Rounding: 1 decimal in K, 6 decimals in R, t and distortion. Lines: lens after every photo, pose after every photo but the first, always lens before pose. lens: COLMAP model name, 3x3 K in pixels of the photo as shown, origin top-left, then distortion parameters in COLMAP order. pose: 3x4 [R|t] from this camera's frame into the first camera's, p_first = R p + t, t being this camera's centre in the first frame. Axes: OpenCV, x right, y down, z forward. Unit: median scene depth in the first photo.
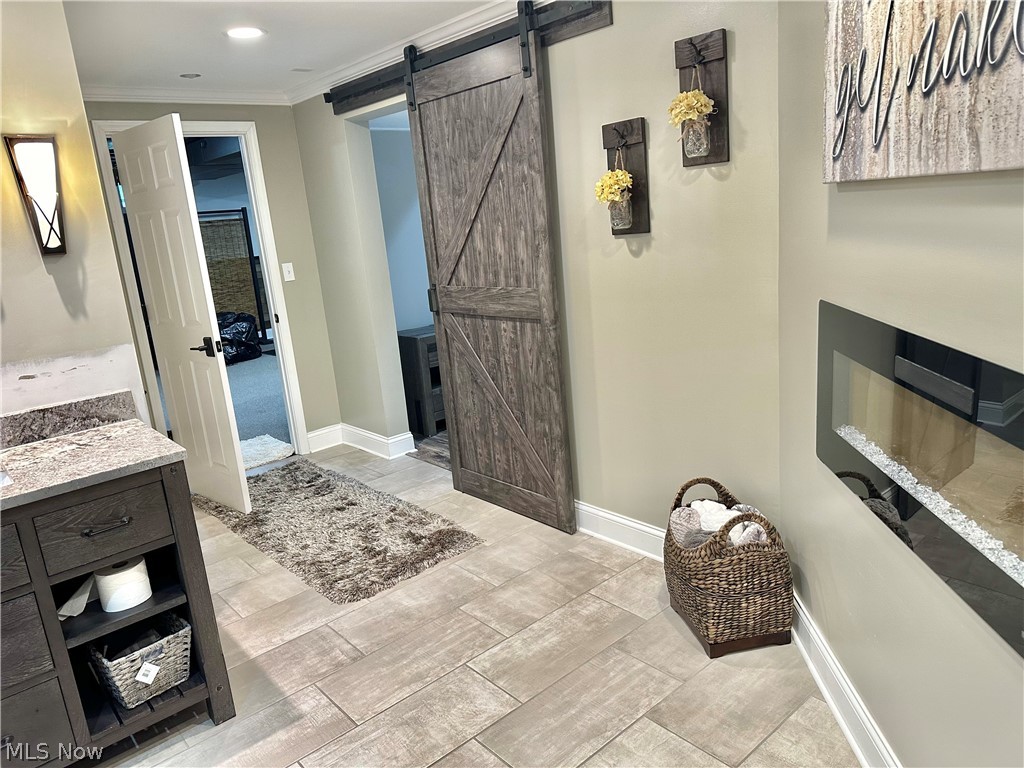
lens RADIAL K [[725.3, 0, 511.1], [0, 725.3, 384.4], [0, 0, 1]] dist [0.035248, -0.033942]
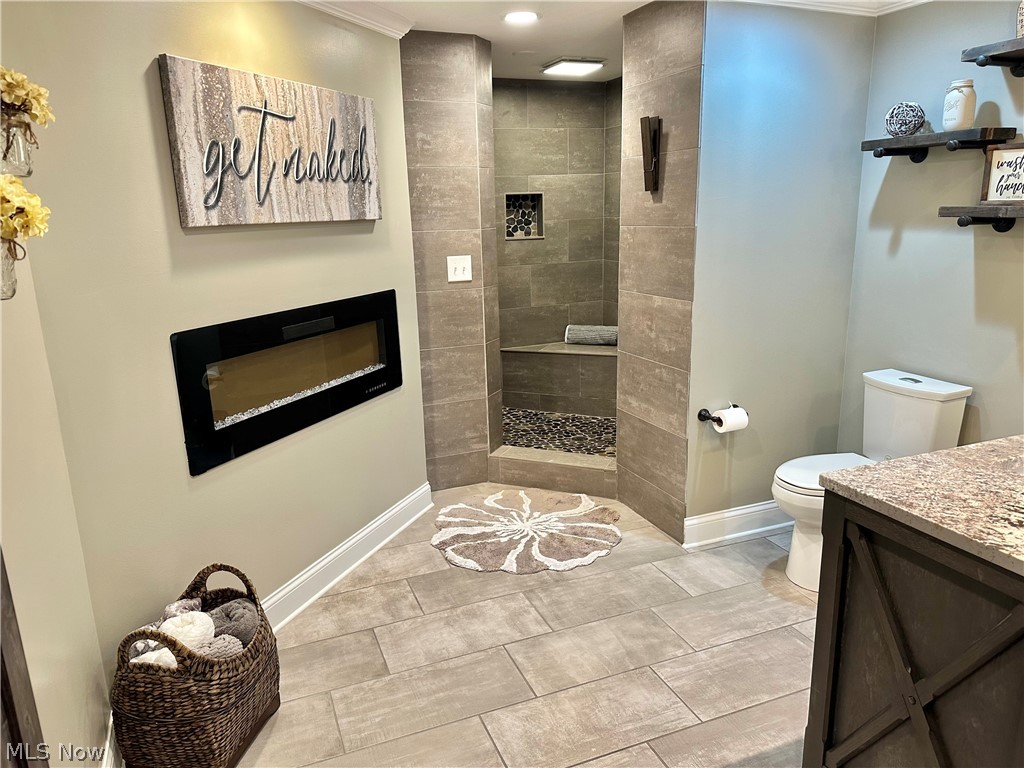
lens RADIAL K [[725.3, 0, 510.8], [0, 725.3, 386.3], [0, 0, 1]] dist [0.035248, -0.033942]
pose [[-0.939097, 0.029533, 0.342380, -0.580034], [0.181290, 0.888962, 0.420572, -0.568426], [-0.291942, 0.457028, -0.840176, 2.482163]]
